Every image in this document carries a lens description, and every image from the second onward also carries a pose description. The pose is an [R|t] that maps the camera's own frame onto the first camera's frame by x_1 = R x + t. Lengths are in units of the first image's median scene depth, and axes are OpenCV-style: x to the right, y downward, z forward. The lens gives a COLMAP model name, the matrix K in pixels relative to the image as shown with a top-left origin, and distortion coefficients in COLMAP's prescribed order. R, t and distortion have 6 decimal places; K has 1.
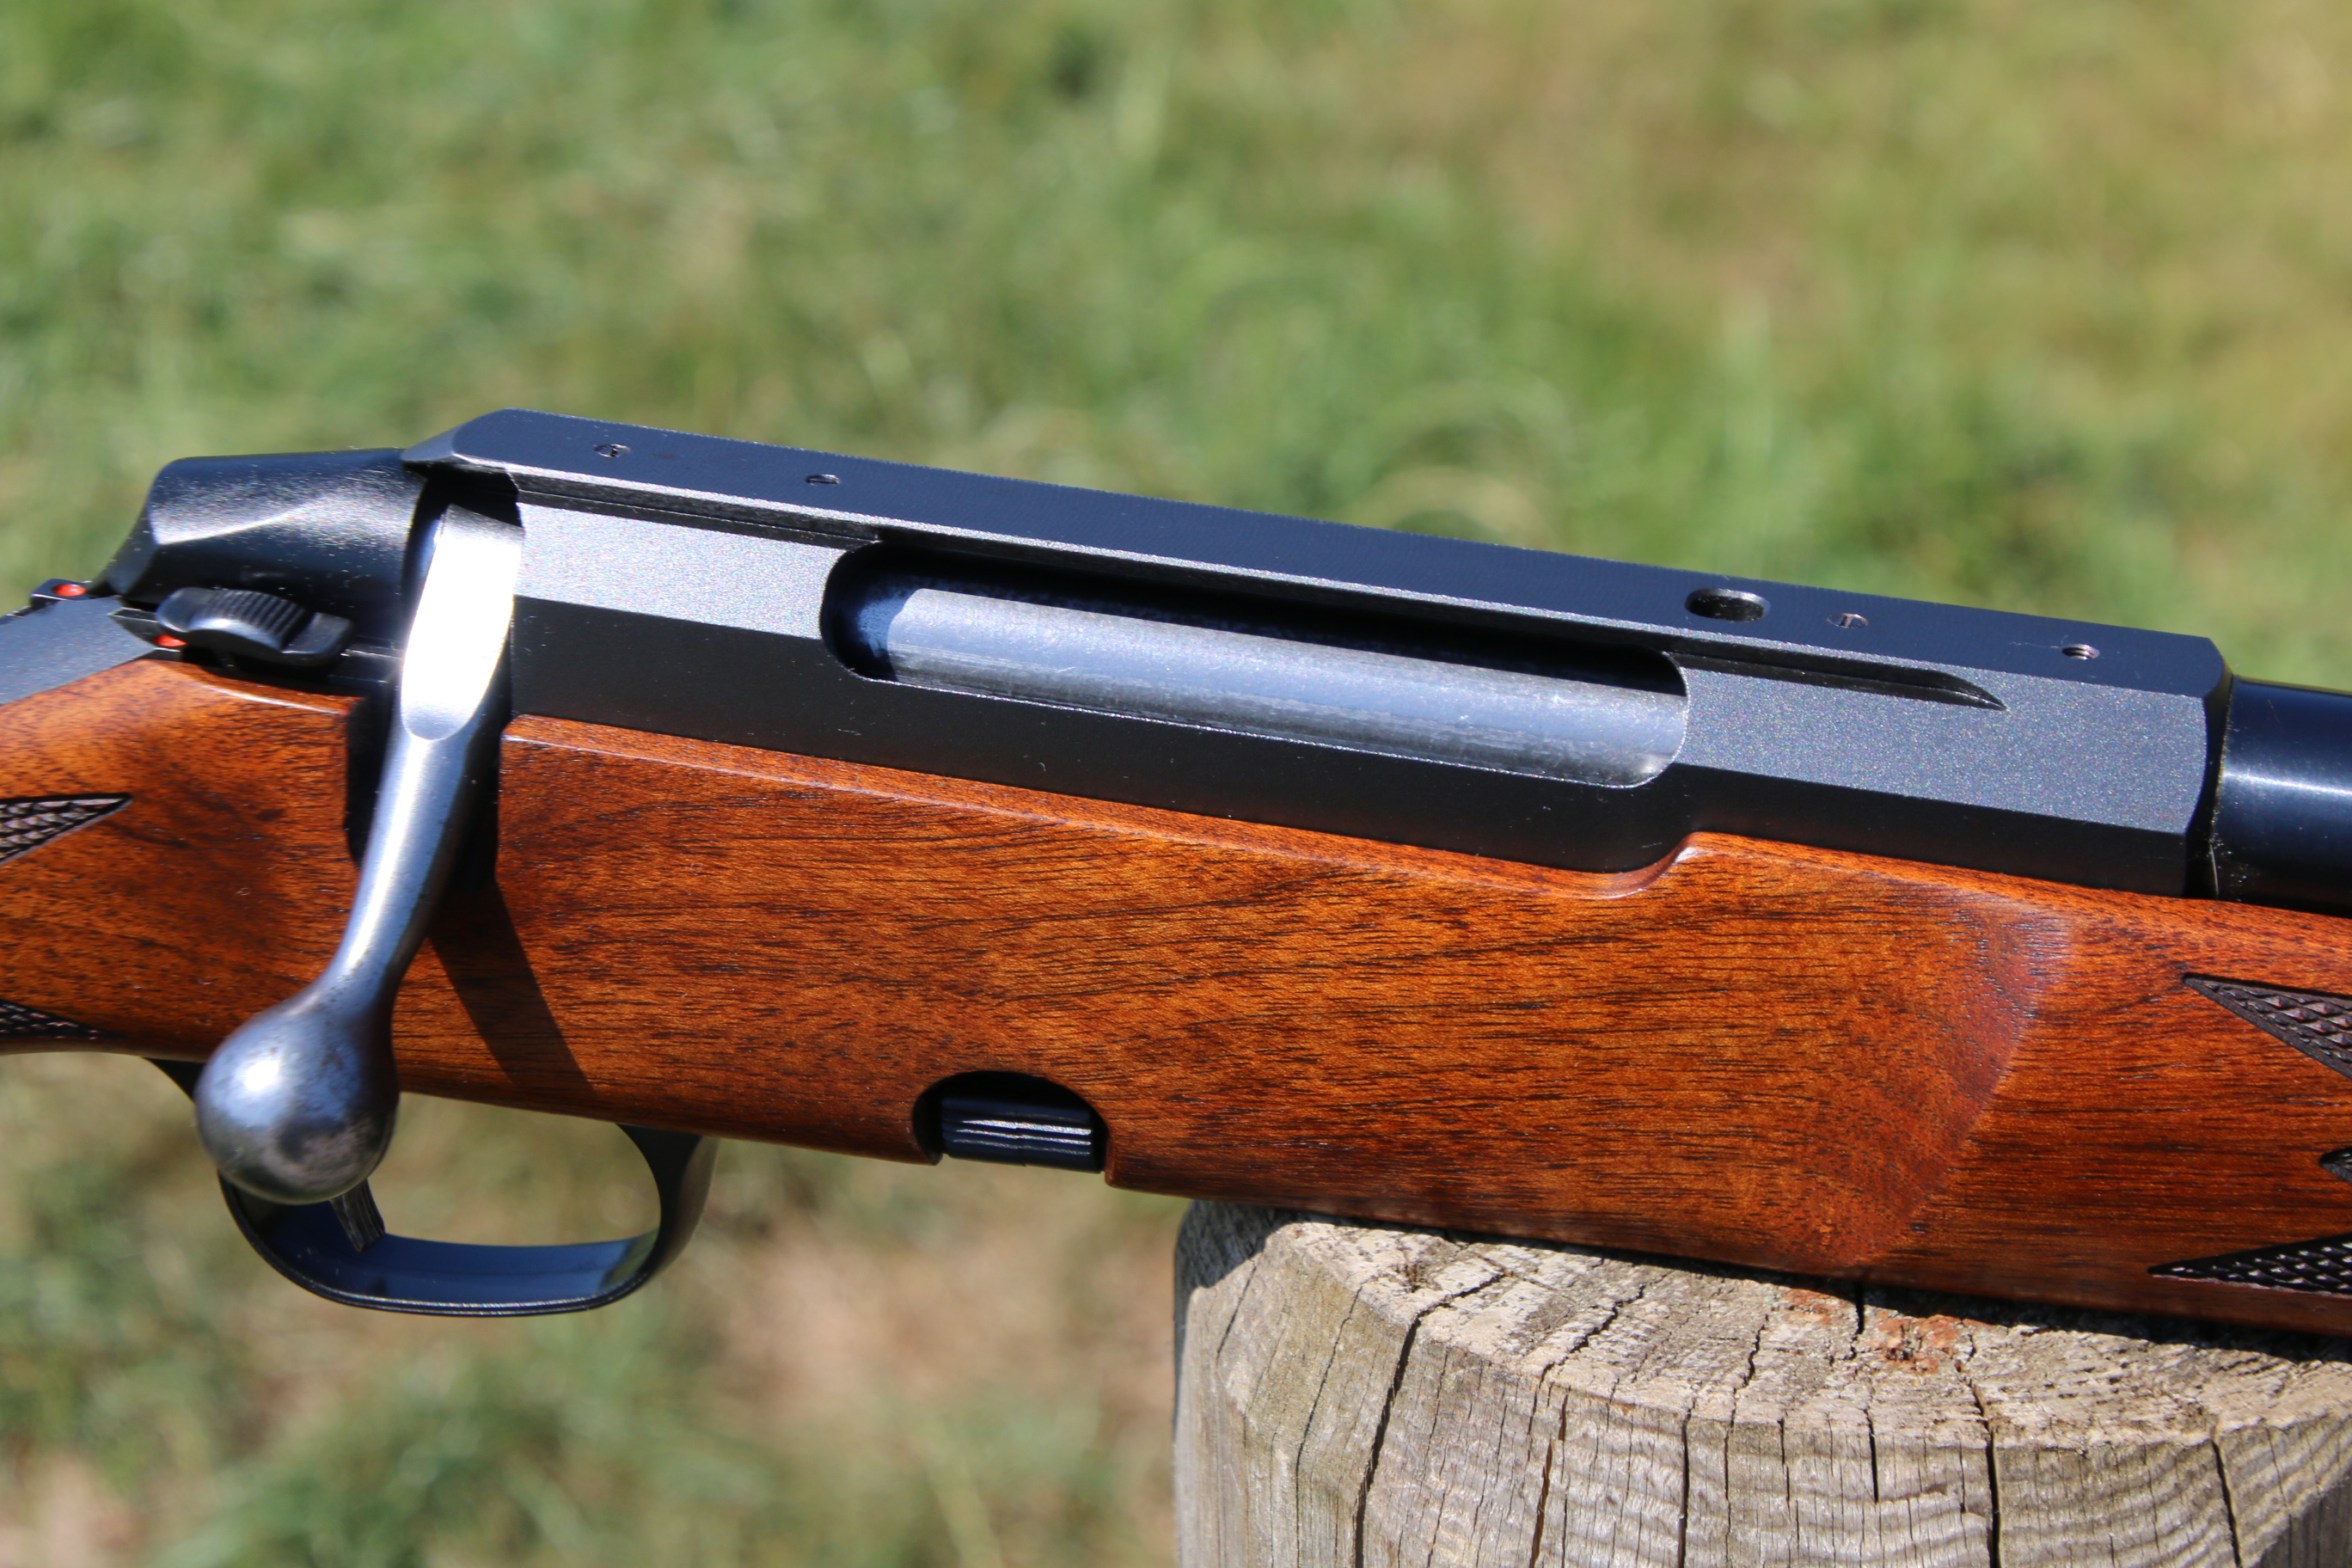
lens RADIAL K [[5018.8, 0, 1177.6], [0, 5018.8, 831.4], [0, 0, 1]] dist [0.286261, 0.055335]
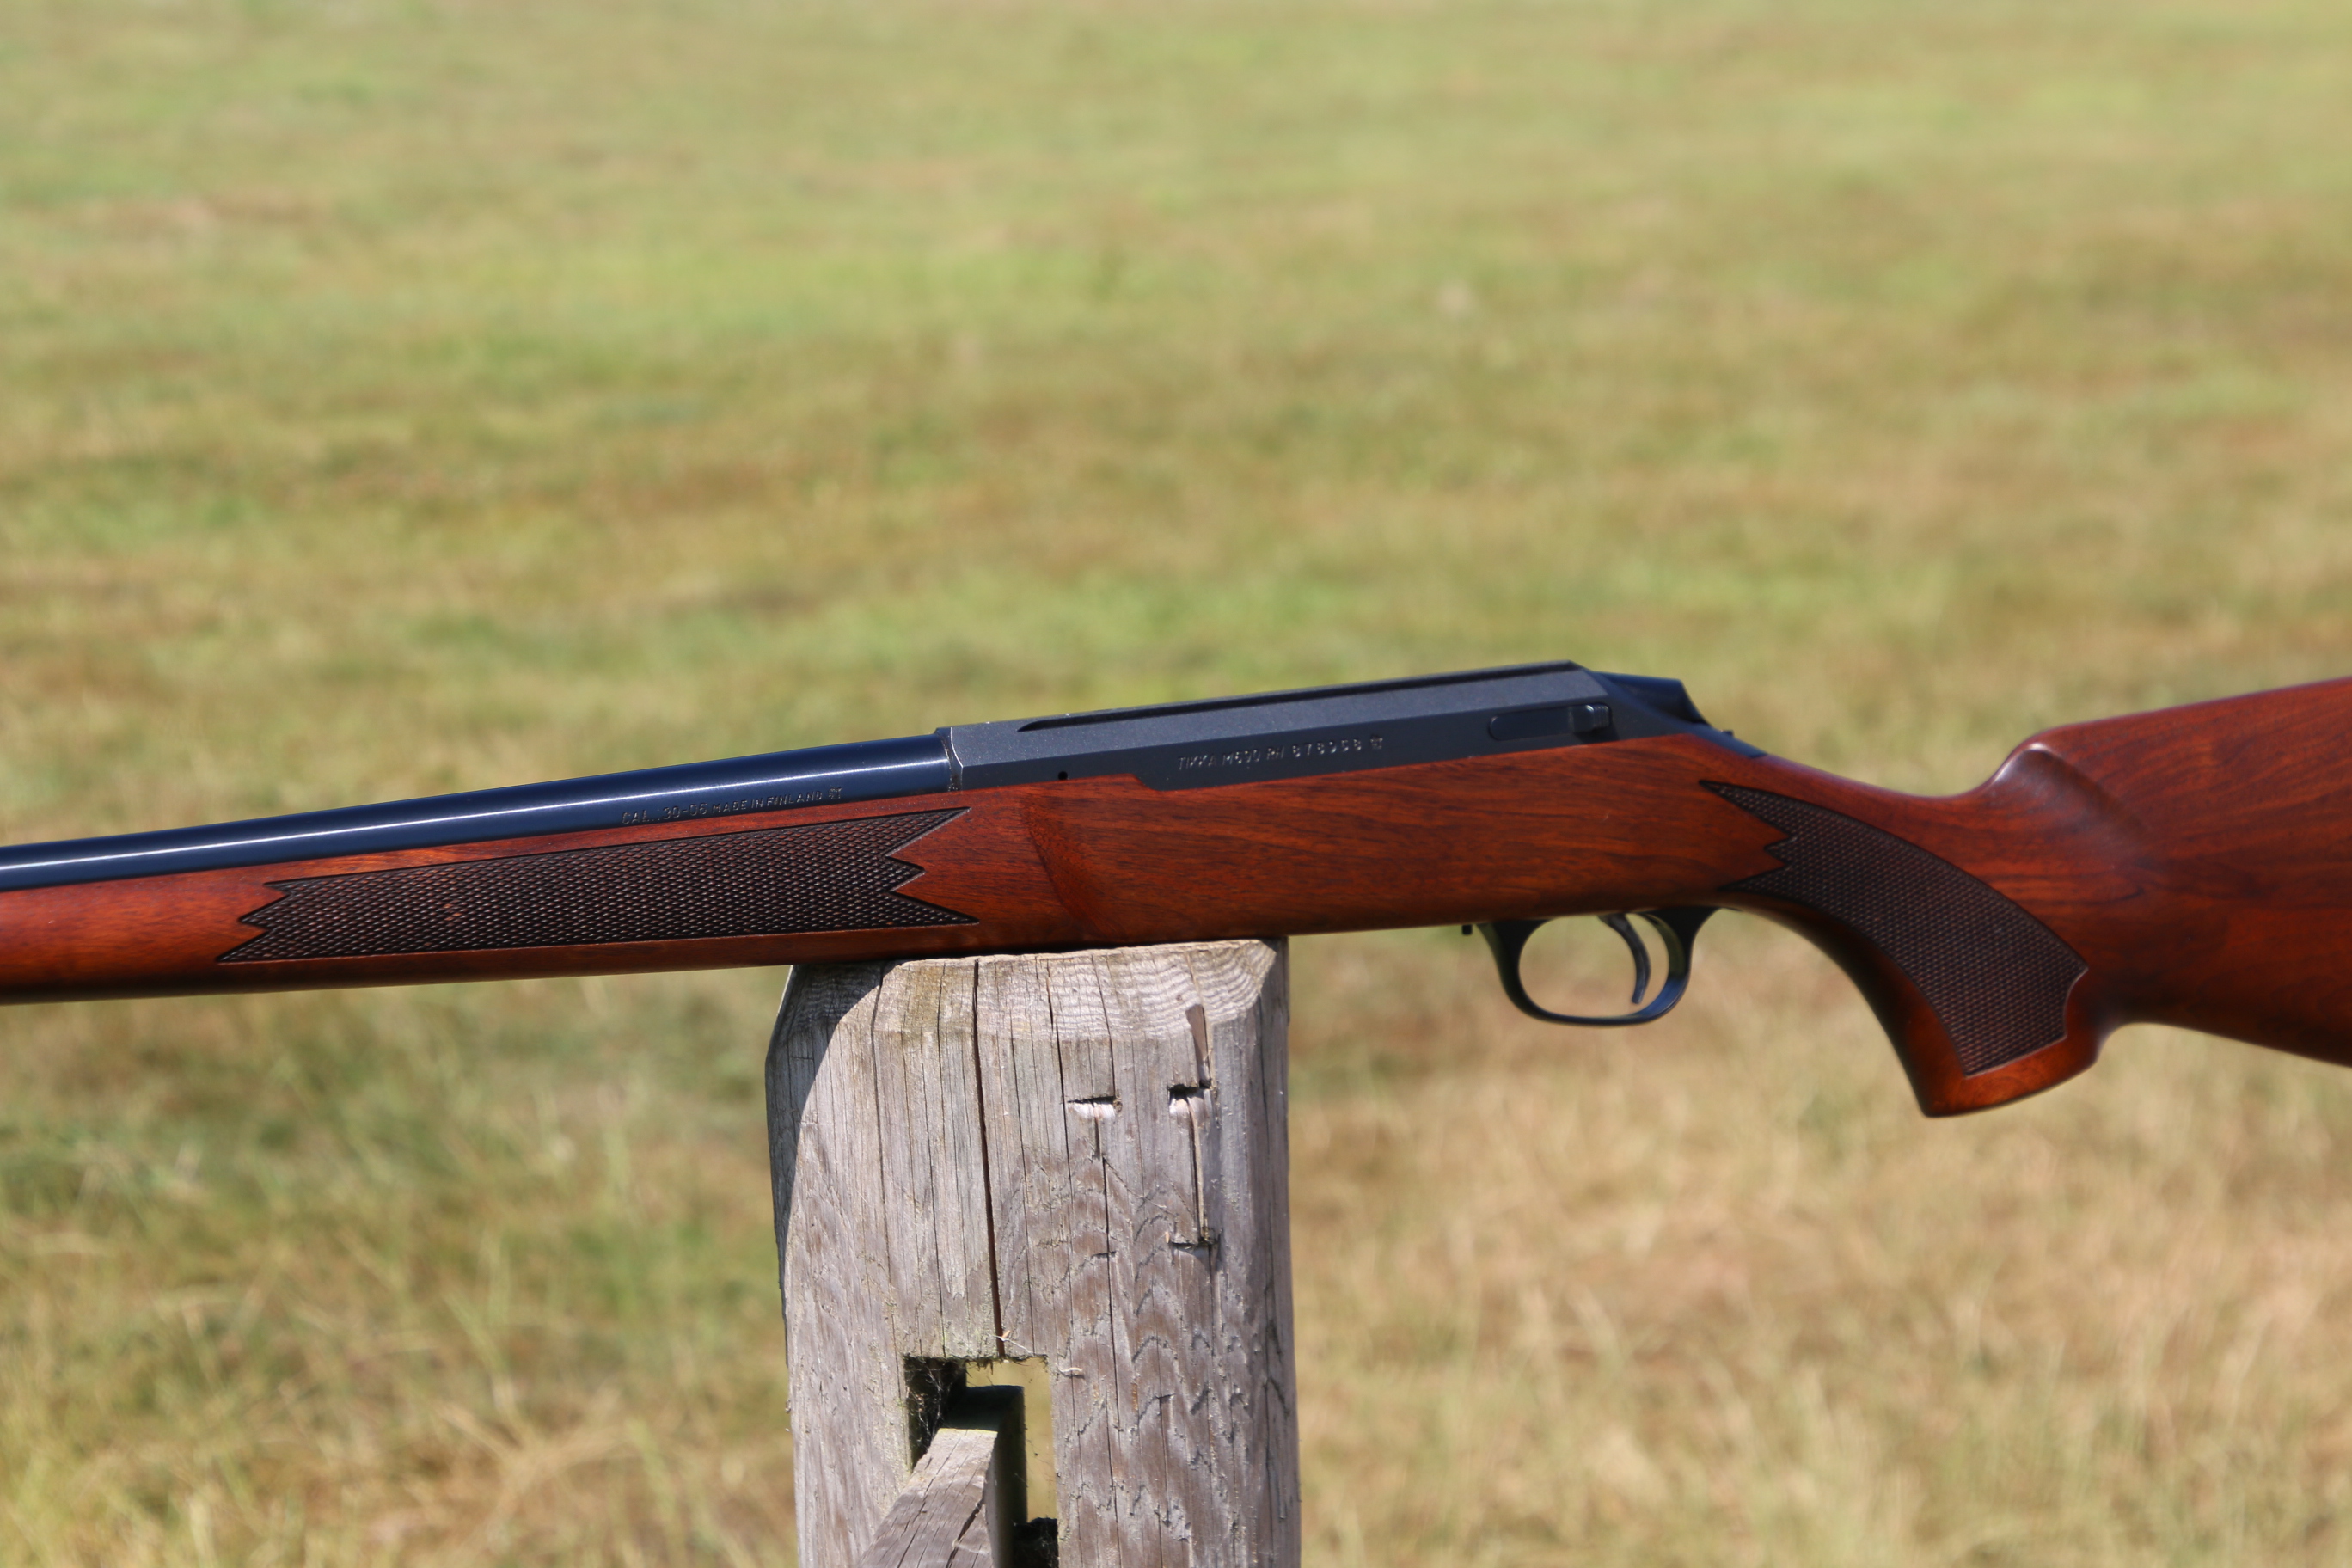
lens RADIAL K [[7137.8, 0, 1278.7], [0, 7137.8, 887.3], [0, 0, 1]] dist [0.993955, 1.624468]
pose [[0.786507, -0.071913, 0.613380, -2.238999], [0.286012, 0.922682, -0.258564, 1.131066], [-0.547360, 0.378797, 0.746264, -2.023602]]
